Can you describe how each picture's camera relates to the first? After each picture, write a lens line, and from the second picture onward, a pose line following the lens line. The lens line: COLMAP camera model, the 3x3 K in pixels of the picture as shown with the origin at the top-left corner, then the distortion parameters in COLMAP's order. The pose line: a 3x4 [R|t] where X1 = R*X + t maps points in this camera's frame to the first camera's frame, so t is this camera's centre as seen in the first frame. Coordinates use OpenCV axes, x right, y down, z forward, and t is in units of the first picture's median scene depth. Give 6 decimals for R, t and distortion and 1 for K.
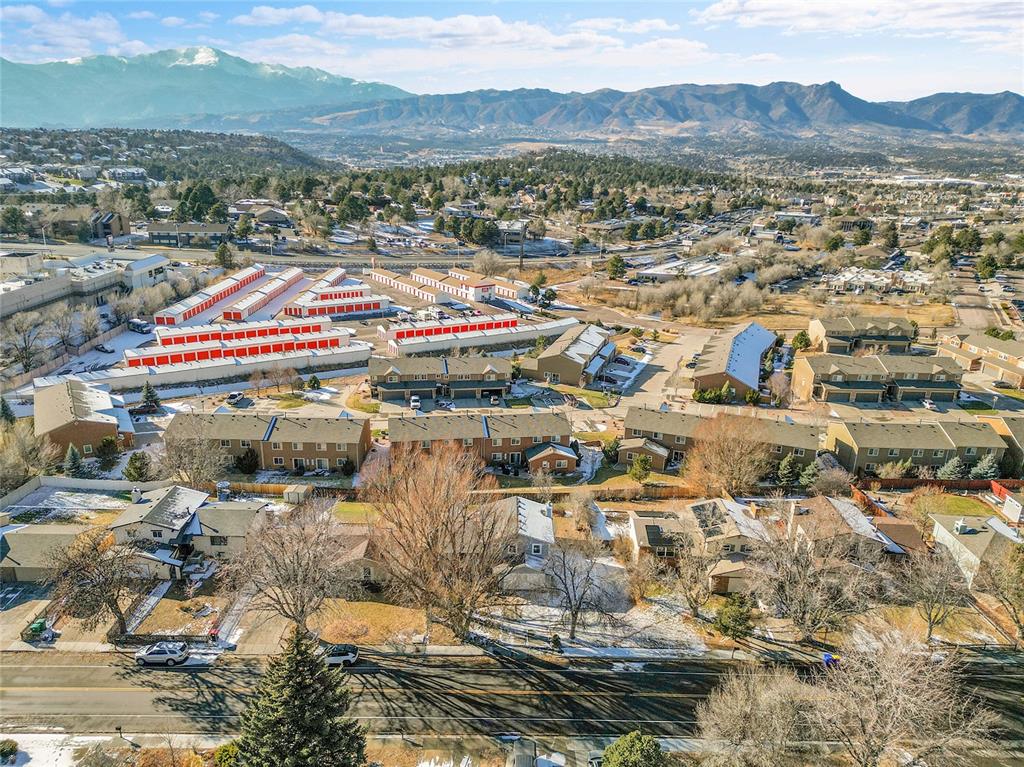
lens RADIAL K [[703.5, 0, 506.1], [0, 703.5, 379.9], [0, 0, 1]] dist [0.084338, -0.082723]
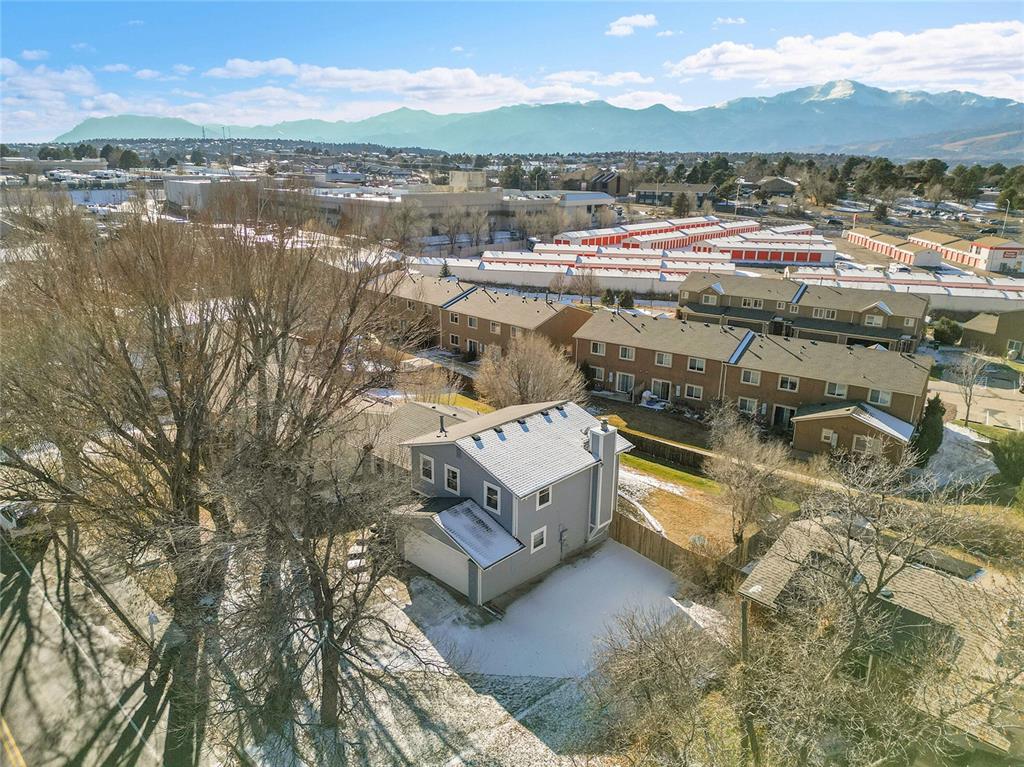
lens RADIAL K [[703.5, 0, 506.1], [0, 703.5, 379.9], [0, 0, 1]] dist [0.084338, -0.082723]
pose [[0.713828, 0.195480, -0.672486, 0.165175], [-0.221798, 0.973927, 0.047671, 0.082014], [0.664271, 0.115128, 0.738573, 0.376818]]
